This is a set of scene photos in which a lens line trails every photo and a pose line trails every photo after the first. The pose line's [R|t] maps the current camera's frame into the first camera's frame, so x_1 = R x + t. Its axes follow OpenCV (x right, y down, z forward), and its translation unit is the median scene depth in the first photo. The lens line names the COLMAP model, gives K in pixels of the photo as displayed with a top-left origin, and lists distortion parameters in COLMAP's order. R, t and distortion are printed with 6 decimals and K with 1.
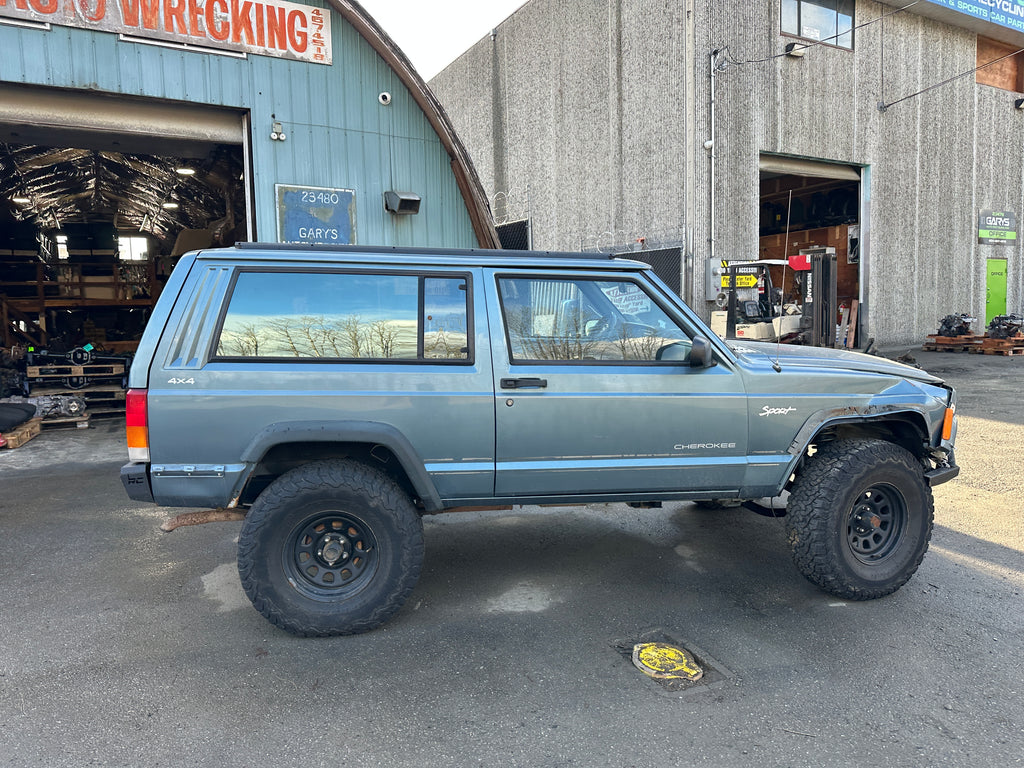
lens RADIAL K [[716.8, 0, 512.4], [0, 716.8, 375.9], [0, 0, 1]] dist [0.016300, -0.017295]
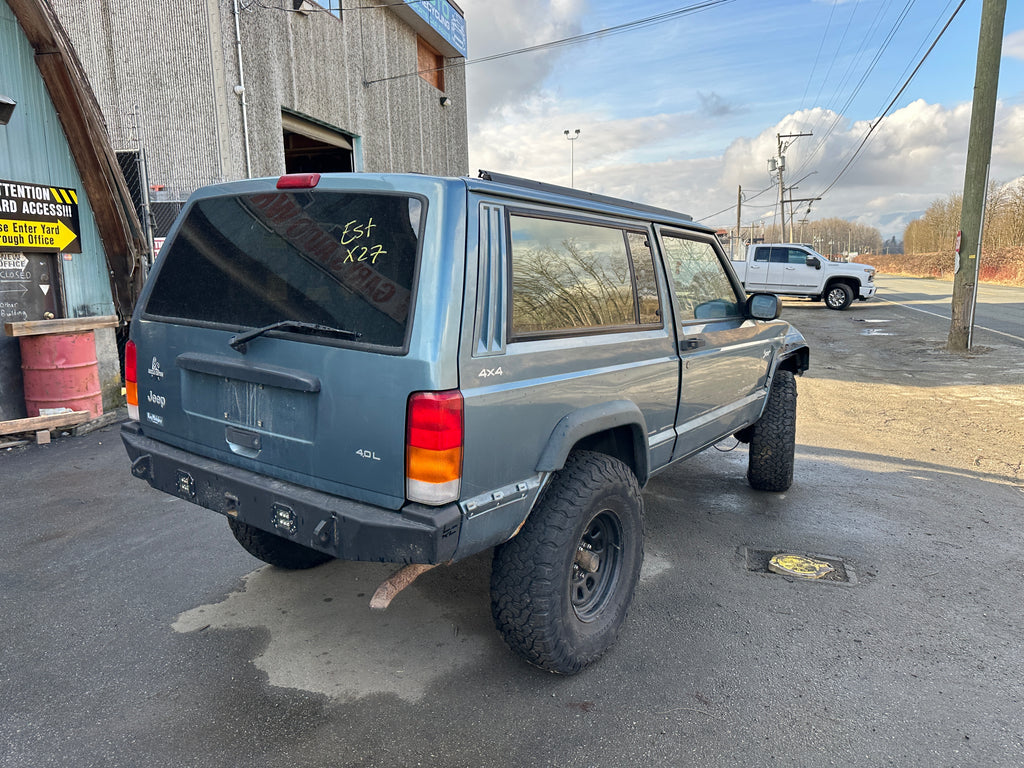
lens RADIAL K [[718.5, 0, 510.1], [0, 718.5, 390.9], [0, 0, 1]] dist [0.028439, -0.037707]
pose [[0.683431, -0.113538, 0.721132, -0.355586], [0.063021, 0.993320, 0.096666, -0.015004], [-0.727290, -0.020618, 0.686021, 0.198124]]
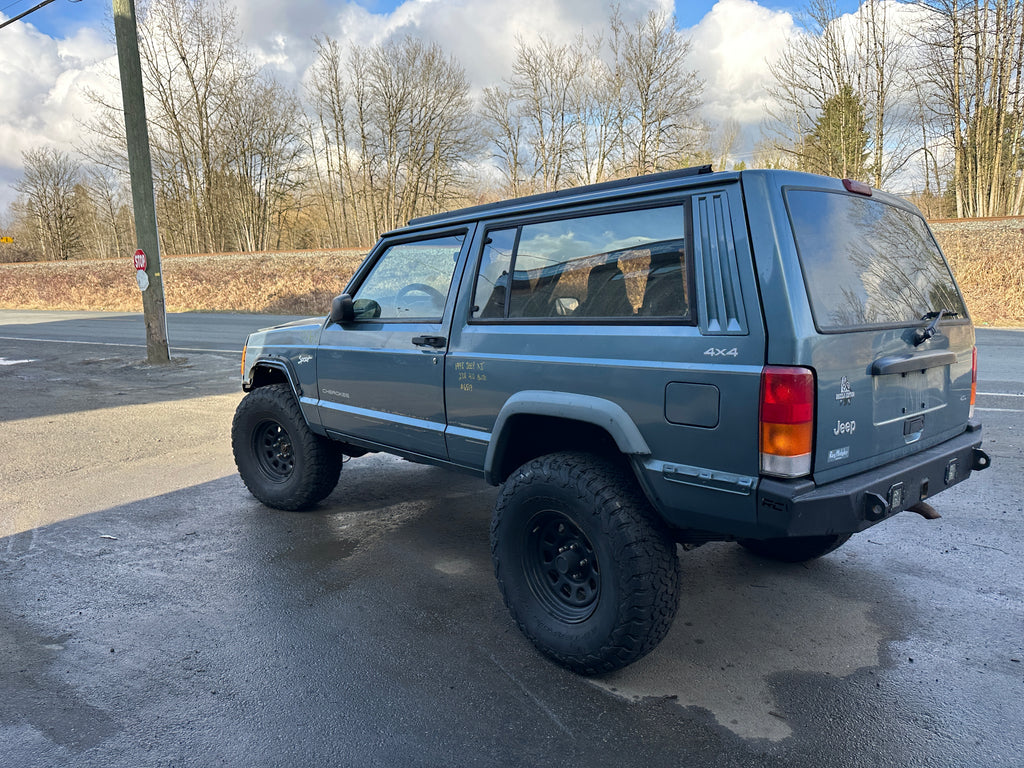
lens RADIAL K [[725.5, 0, 510.1], [0, 725.5, 396.3], [0, 0, 1]] dist [0.059324, -0.073540]
pose [[-0.558262, -0.111490, 0.822140, -0.382173], [0.105912, 0.973246, 0.203899, -0.069691], [-0.822877, 0.200903, -0.531518, 0.784493]]
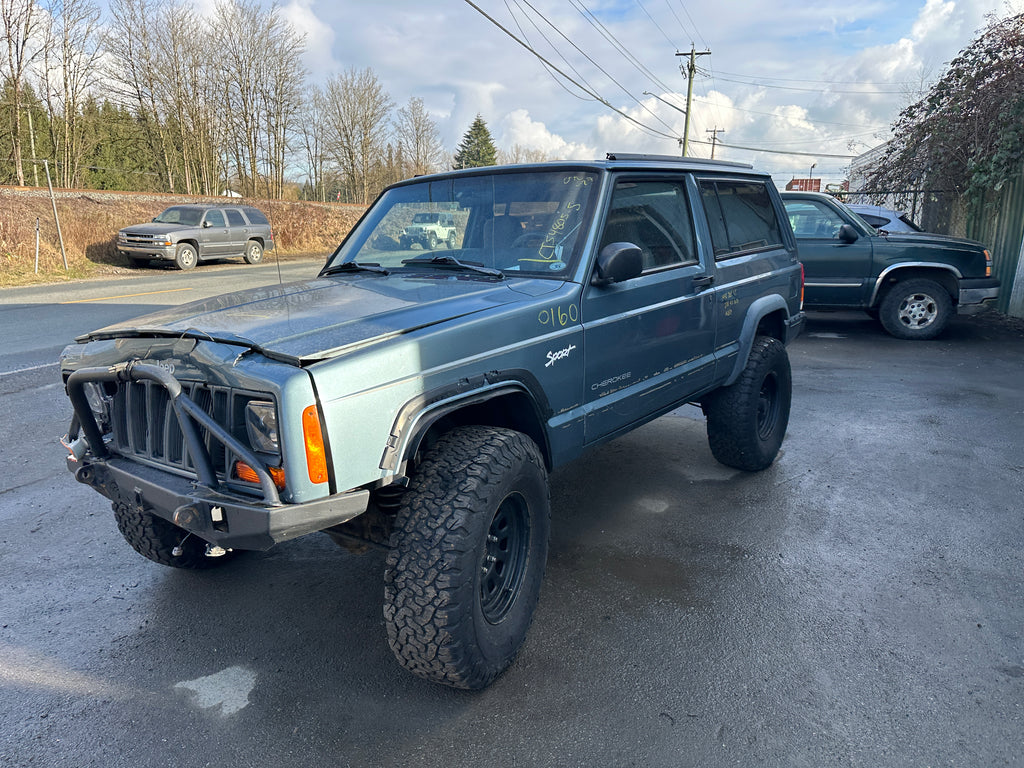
lens RADIAL K [[717.6, 0, 509.8], [0, 717.6, 380.5], [0, 0, 1]] dist [0.050742, -0.058534]
pose [[-0.711256, 0.165333, -0.683213, 0.373646], [-0.050942, 0.957267, 0.284685, -0.082588], [0.701085, 0.237288, -0.672439, 0.824379]]
